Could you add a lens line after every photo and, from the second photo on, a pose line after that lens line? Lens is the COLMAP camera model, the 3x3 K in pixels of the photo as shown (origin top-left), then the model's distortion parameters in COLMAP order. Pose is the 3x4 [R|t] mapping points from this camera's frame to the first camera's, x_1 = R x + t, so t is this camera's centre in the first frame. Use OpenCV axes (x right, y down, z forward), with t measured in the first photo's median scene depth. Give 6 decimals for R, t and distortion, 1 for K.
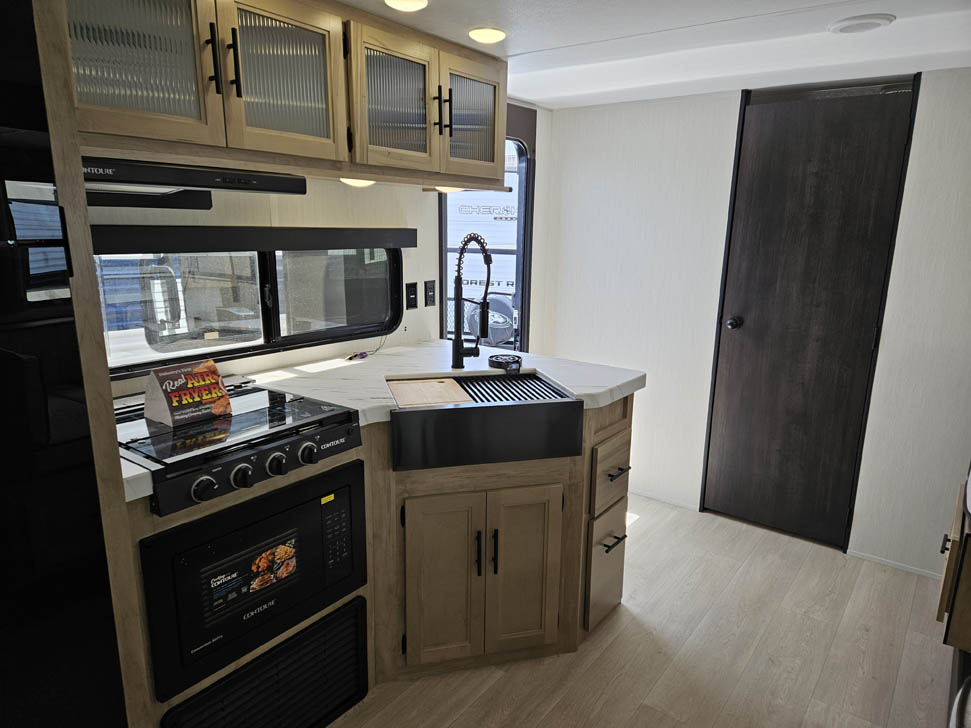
lens RADIAL K [[642.8, 0, 485.5], [0, 642.8, 364.0], [0, 0, 1]] dist [0.090395, -0.068880]
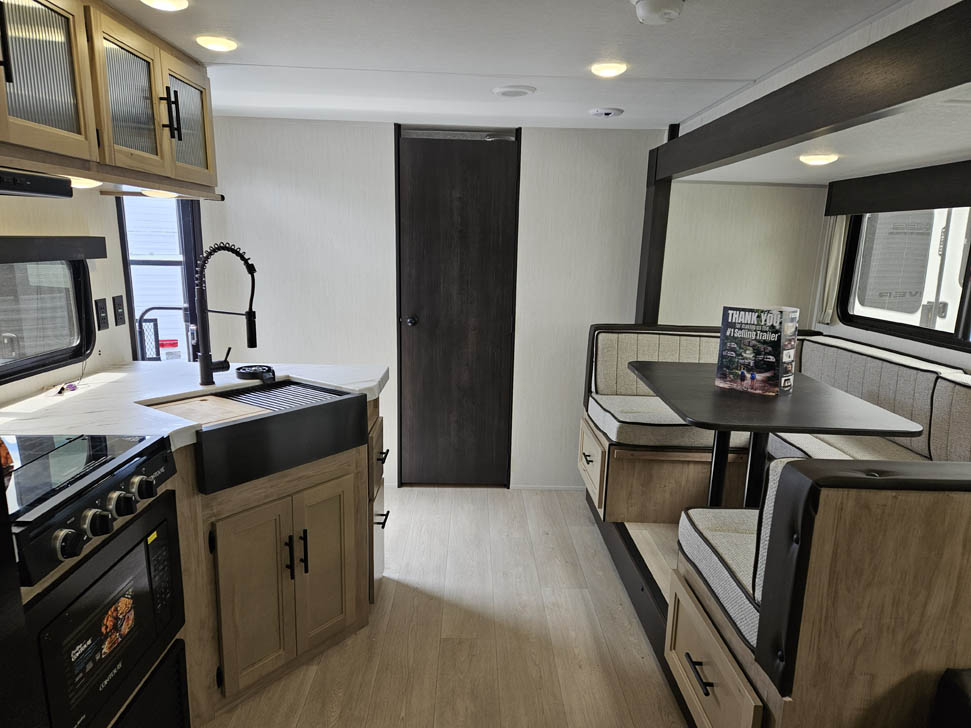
lens RADIAL K [[645.6, 0, 484.0], [0, 645.6, 370.7], [0, 0, 1]] dist [0.085068, -0.066838]
pose [[0.788921, -0.119913, 0.602681, -0.326462], [0.124549, 0.991622, 0.034263, 0.003782], [-0.601740, 0.048033, 0.797246, -0.013631]]
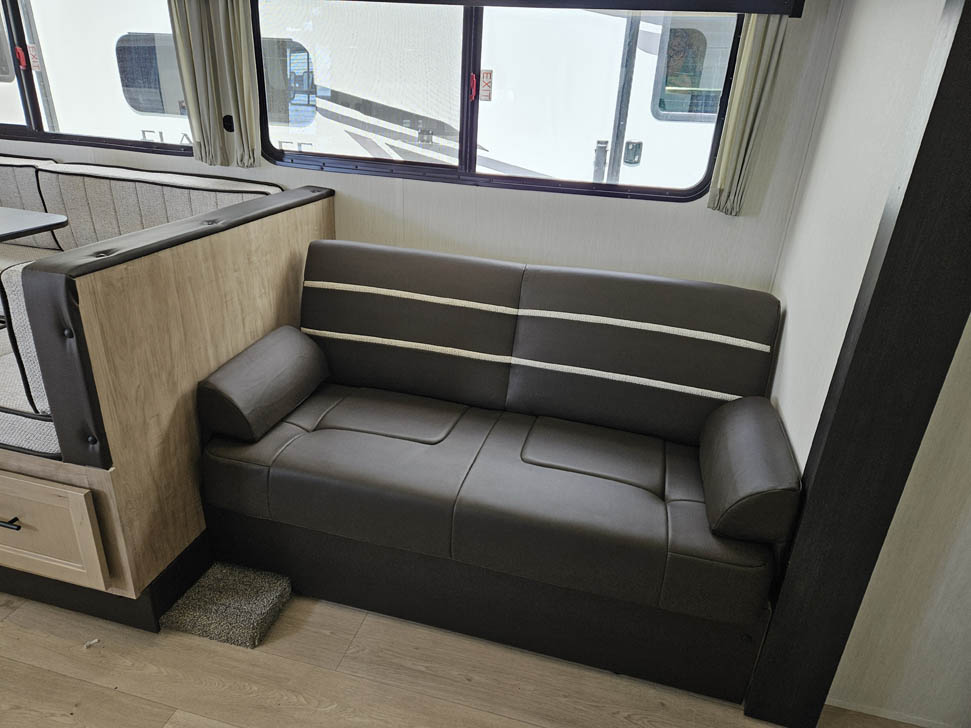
lens RADIAL K [[642.8, 0, 485.5], [0, 642.8, 364.0], [0, 0, 1]] dist [0.090395, -0.068880]
pose [[-0.376365, -0.415345, 0.828153, -0.552184], [0.153901, 0.853432, 0.497965, -0.036808], [-0.913600, 0.314870, -0.257280, 0.203614]]
